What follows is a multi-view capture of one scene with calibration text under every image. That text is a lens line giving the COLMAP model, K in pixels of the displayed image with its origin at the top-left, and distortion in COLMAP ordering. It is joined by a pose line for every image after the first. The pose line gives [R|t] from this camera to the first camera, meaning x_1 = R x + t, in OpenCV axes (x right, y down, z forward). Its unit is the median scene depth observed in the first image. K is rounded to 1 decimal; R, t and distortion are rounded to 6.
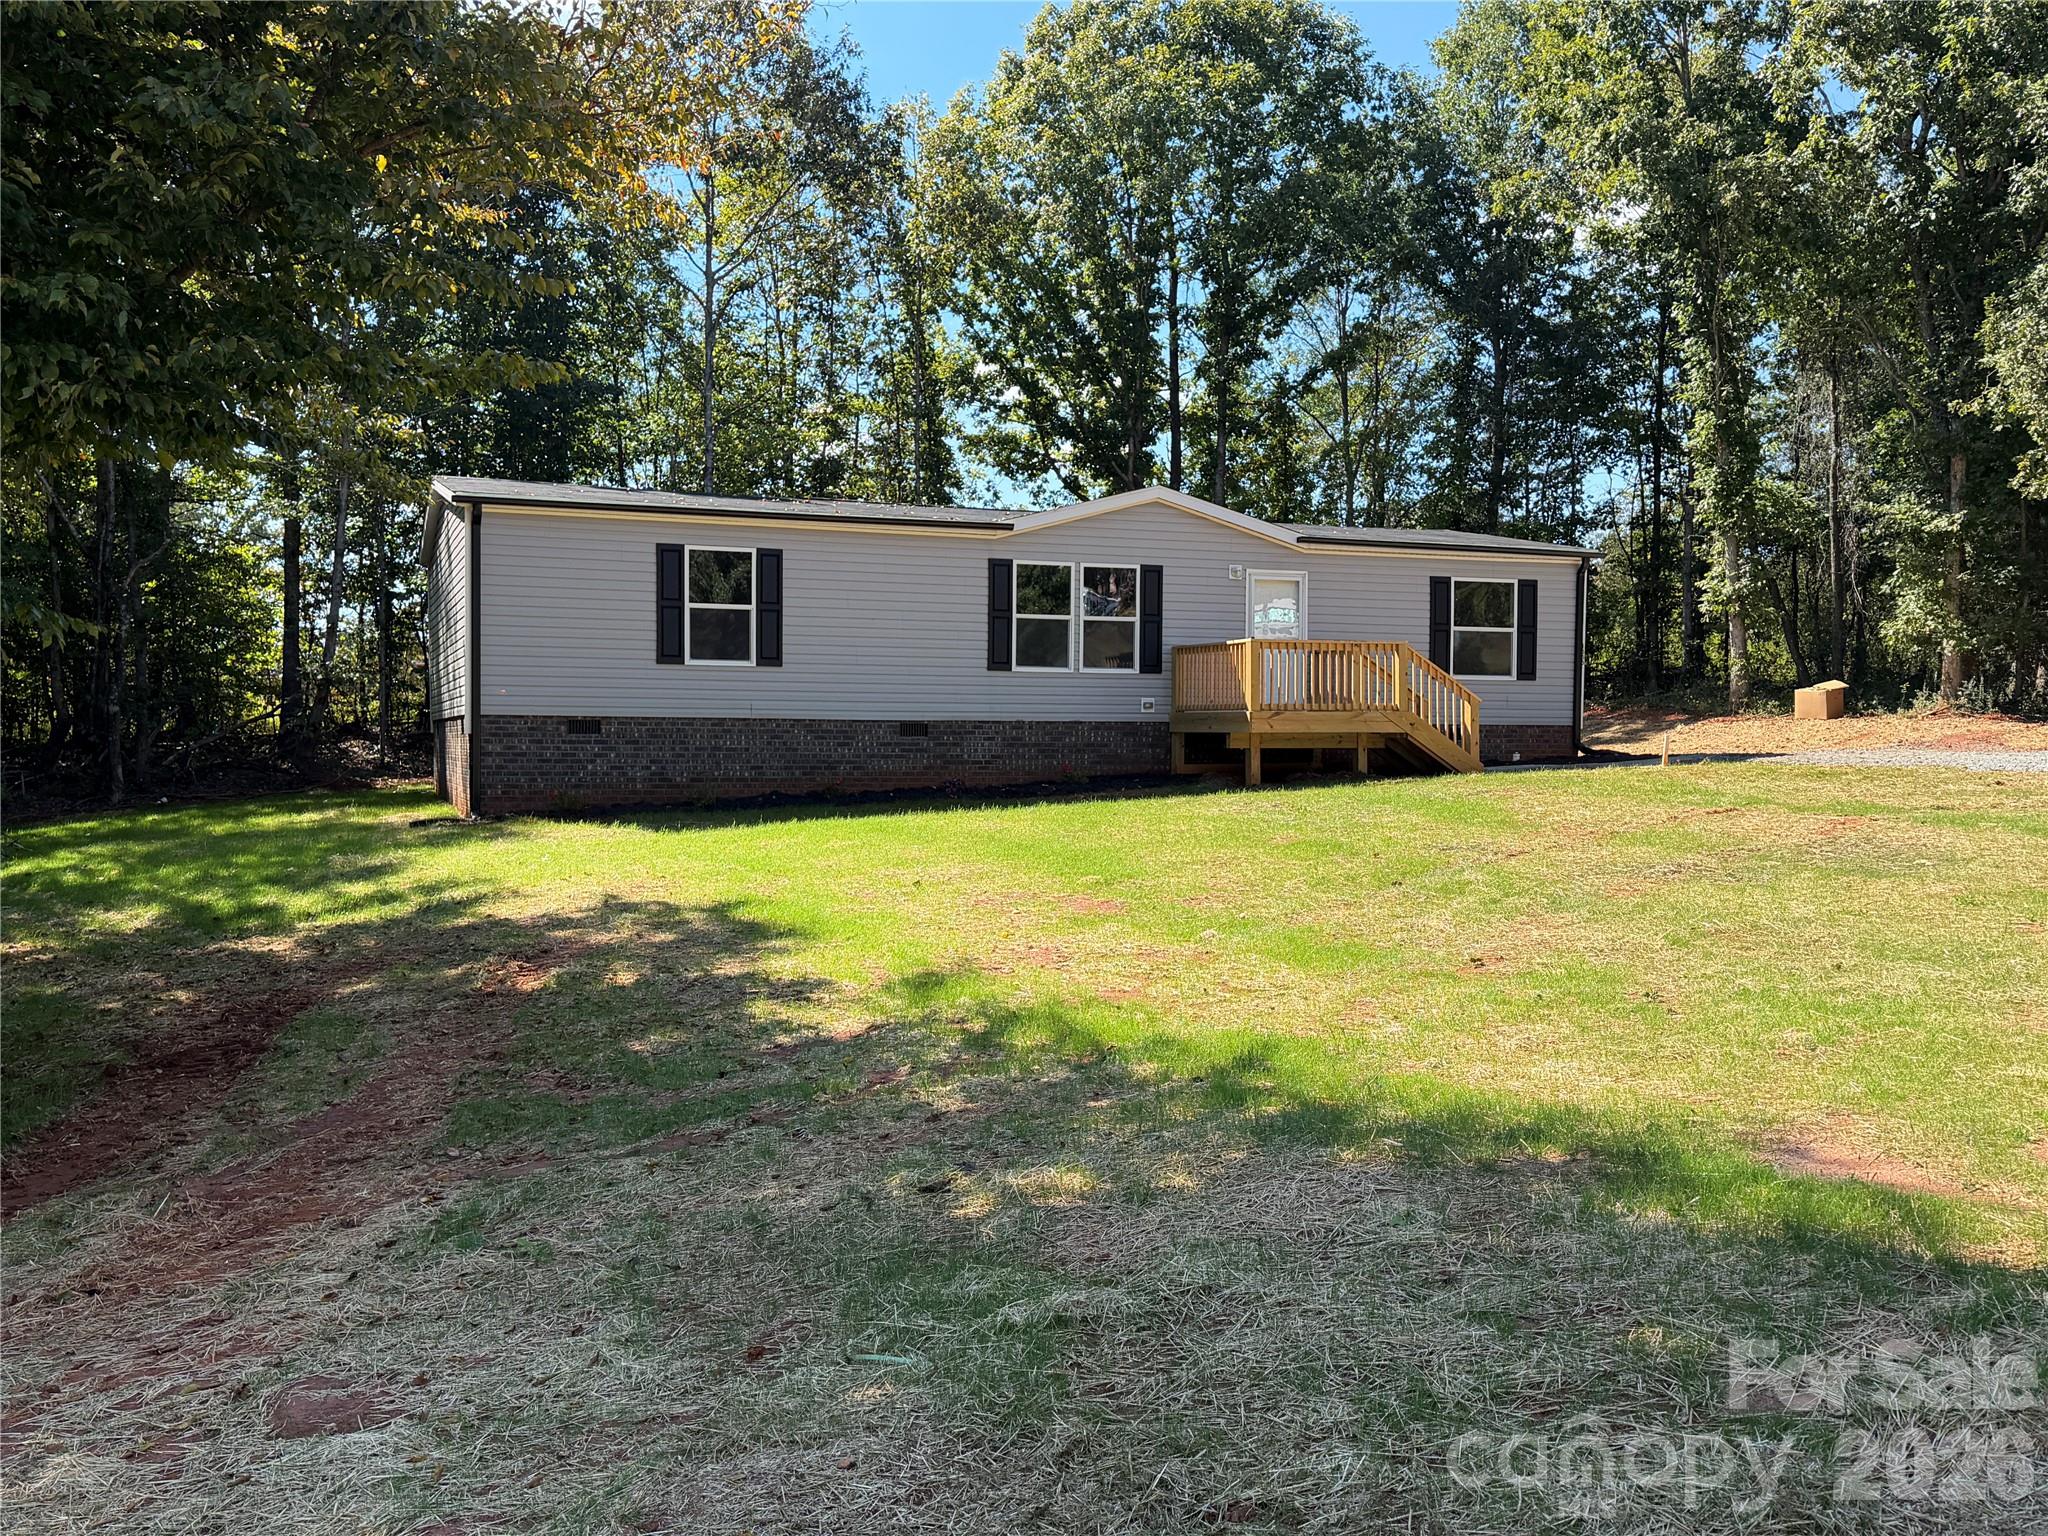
lens RADIAL K [[1837.9, 0, 1020.7], [0, 1837.9, 766.3], [0, 0, 1]] dist [0.093224, -0.031051]
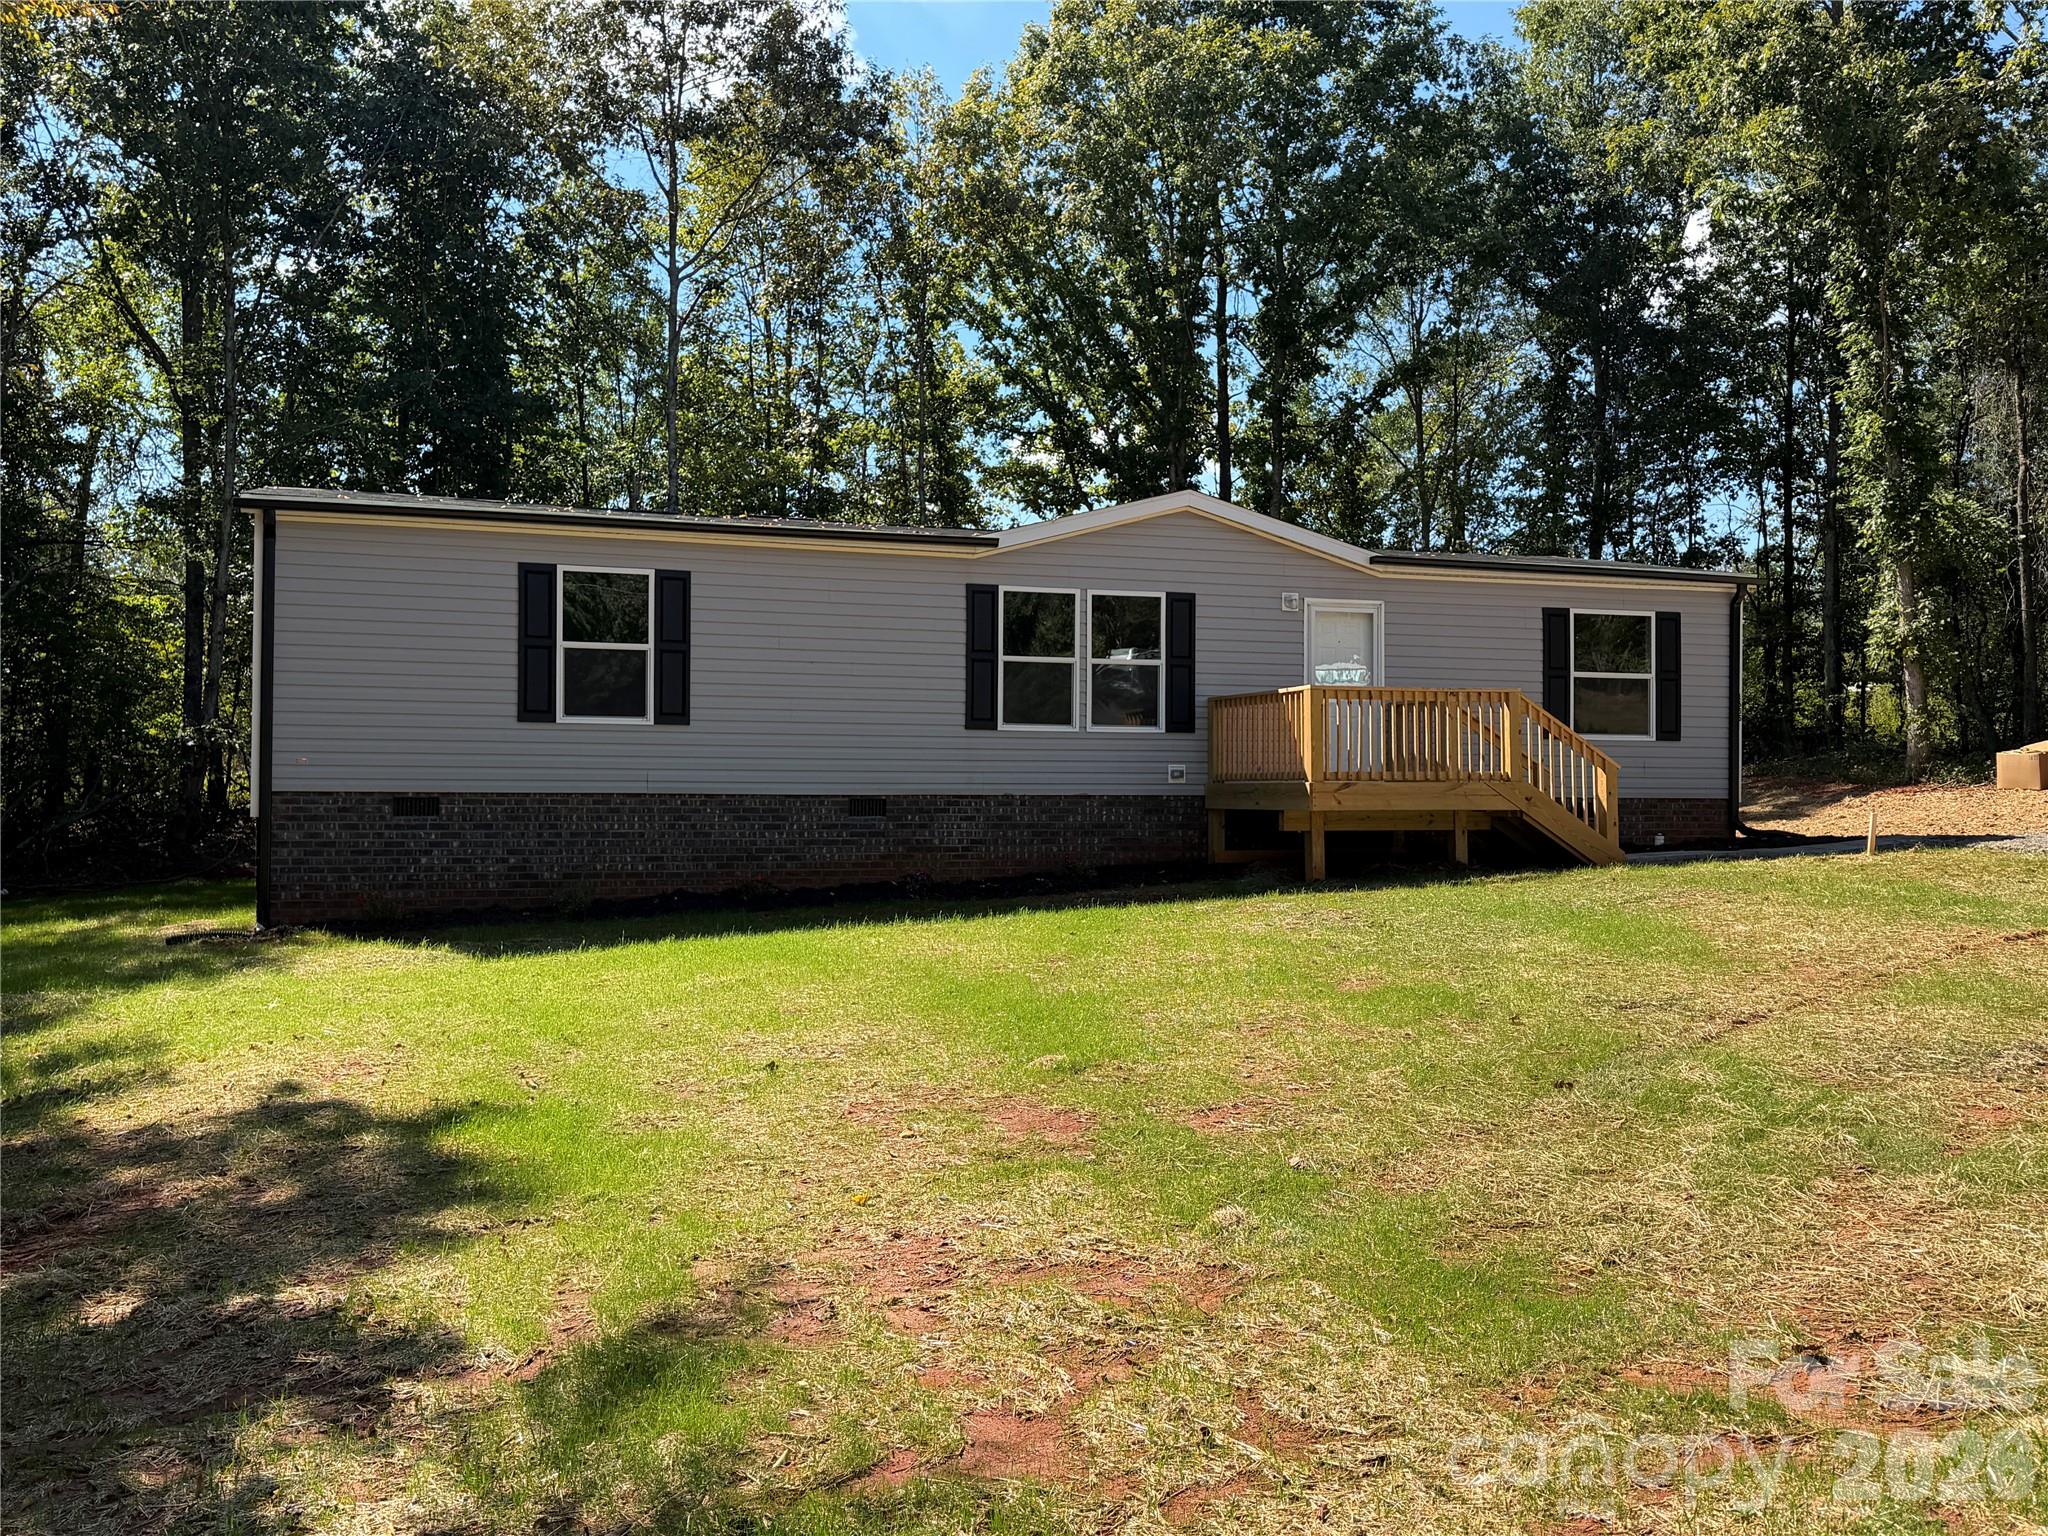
lens RADIAL K [[1837.9, 0, 1033.9], [0, 1837.9, 768.4], [0, 0, 1]] dist [0.093224, -0.031051]
pose [[0.999618, -0.003460, -0.027418, 0.025735], [0.002509, 0.999396, -0.034650, -0.007701], [0.027521, 0.034568, 0.999023, 0.194664]]
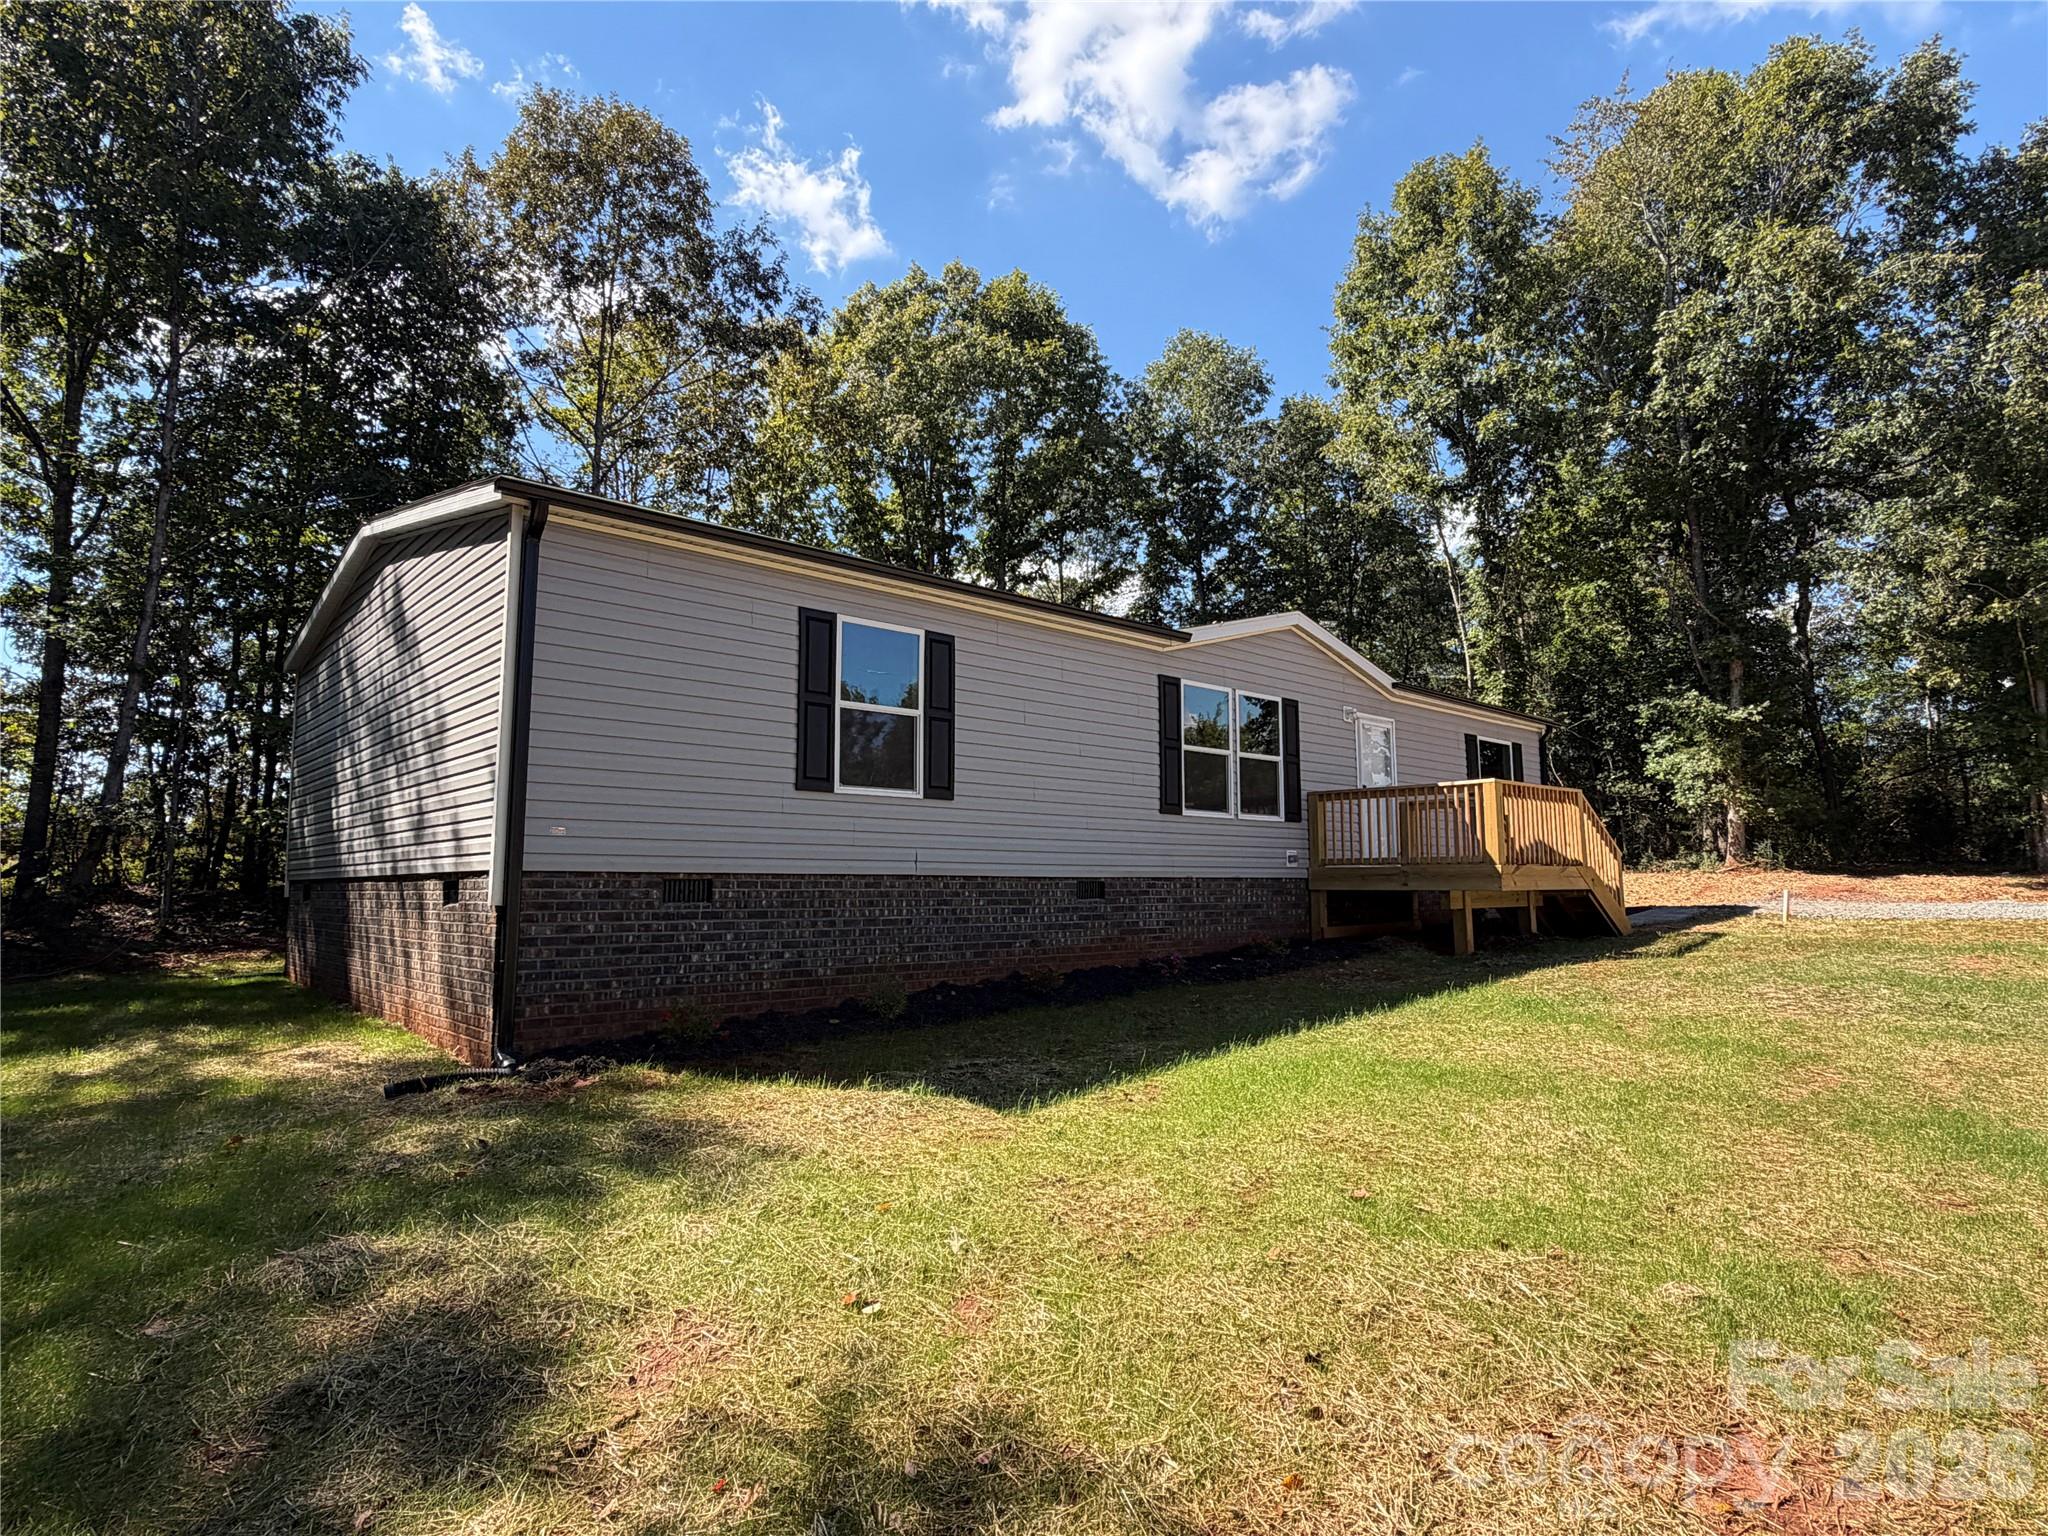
lens RADIAL K [[1125.4, 0, 1033.9], [0, 1125.4, 760.3], [0, 0, 1]] dist [-0.009004, -0.001713]
pose [[0.930767, 0.033424, 0.364082, -0.201962], [0.013714, 0.991920, -0.126120, -0.011942], [-0.365356, 0.122381, 0.922788, 0.468084]]
